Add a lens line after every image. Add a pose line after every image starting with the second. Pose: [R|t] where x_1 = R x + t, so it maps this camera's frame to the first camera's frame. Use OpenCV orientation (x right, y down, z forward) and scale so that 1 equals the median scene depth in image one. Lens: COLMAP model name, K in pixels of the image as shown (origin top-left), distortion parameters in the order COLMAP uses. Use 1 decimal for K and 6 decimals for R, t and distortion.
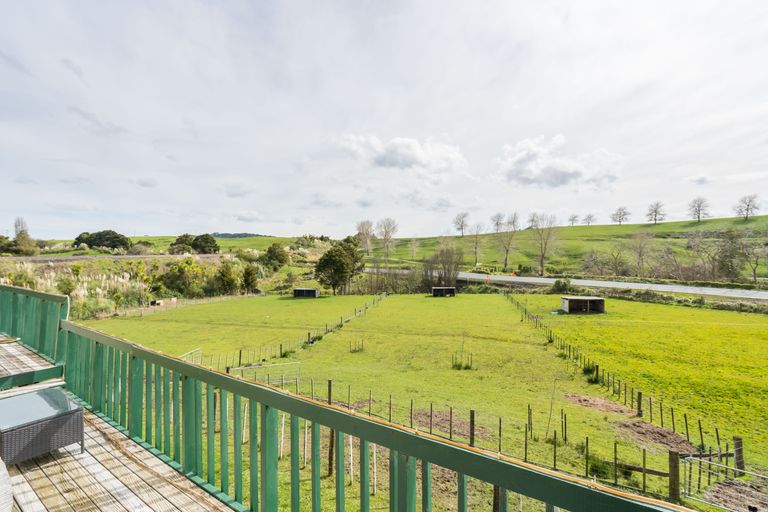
lens RADIAL K [[345.6, 0, 379.9], [0, 345.6, 255.8], [0, 0, 1]] dist [-0.002008, 0.000011]
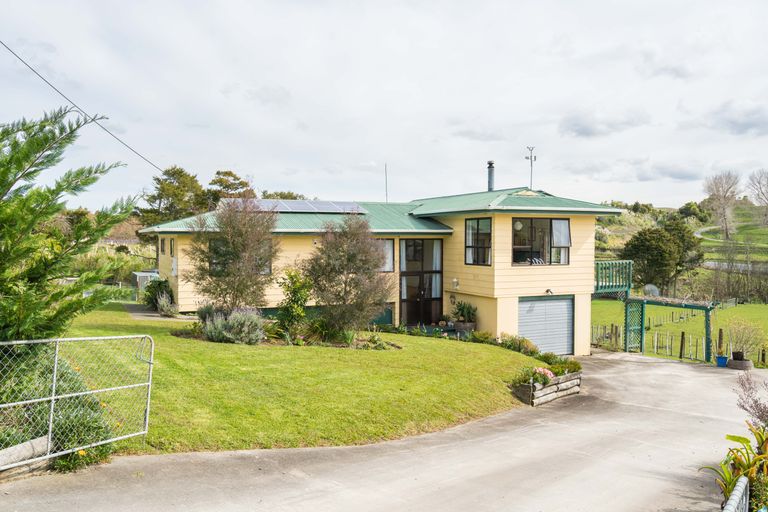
lens RADIAL K [[626.9, 0, 384.0], [0, 626.9, 256.0], [0, 0, 1]] dist [0.006014, 0.008231]
pose [[0.852379, 0.020506, -0.522523, 0.034404], [-0.006317, 0.999562, 0.028923, -0.000061], [0.522887, -0.021353, 0.852135, -0.152366]]
